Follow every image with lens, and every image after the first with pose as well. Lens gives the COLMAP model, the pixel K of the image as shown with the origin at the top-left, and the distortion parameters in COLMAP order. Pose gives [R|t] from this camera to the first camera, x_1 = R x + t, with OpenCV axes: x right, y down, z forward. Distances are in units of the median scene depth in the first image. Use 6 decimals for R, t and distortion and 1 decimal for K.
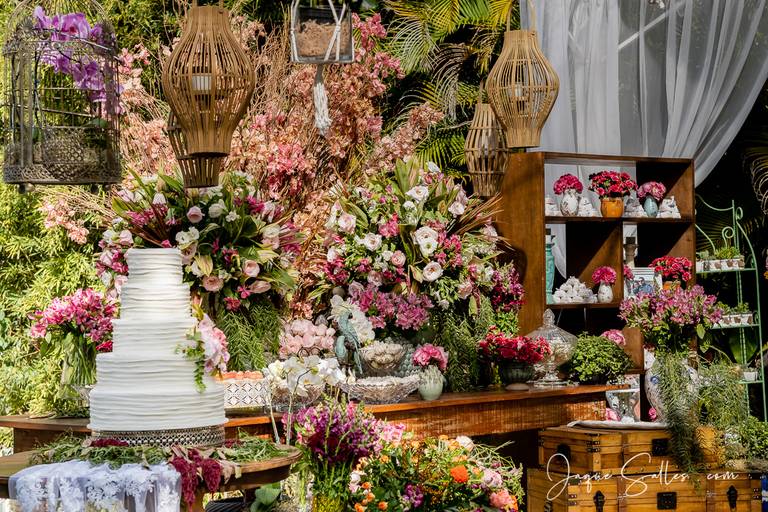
lens RADIAL K [[1853.0, 0, 393.4], [0, 1853.0, 256.1], [0, 0, 1]] dist [0.204727, 0.613495]
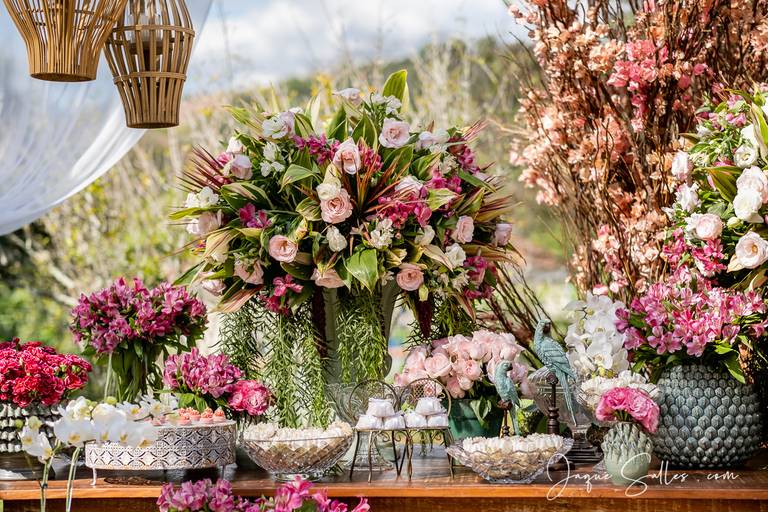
lens RADIAL K [[1853.0, 0, 393.4], [0, 1853.0, 256.1], [0, 0, 1]] dist [0.204727, 0.613495]
pose [[0.552203, 0.004052, -0.833700, 0.422307], [0.016927, 0.999728, 0.016070, -0.000994], [0.833538, -0.022986, 0.551984, 0.597846]]
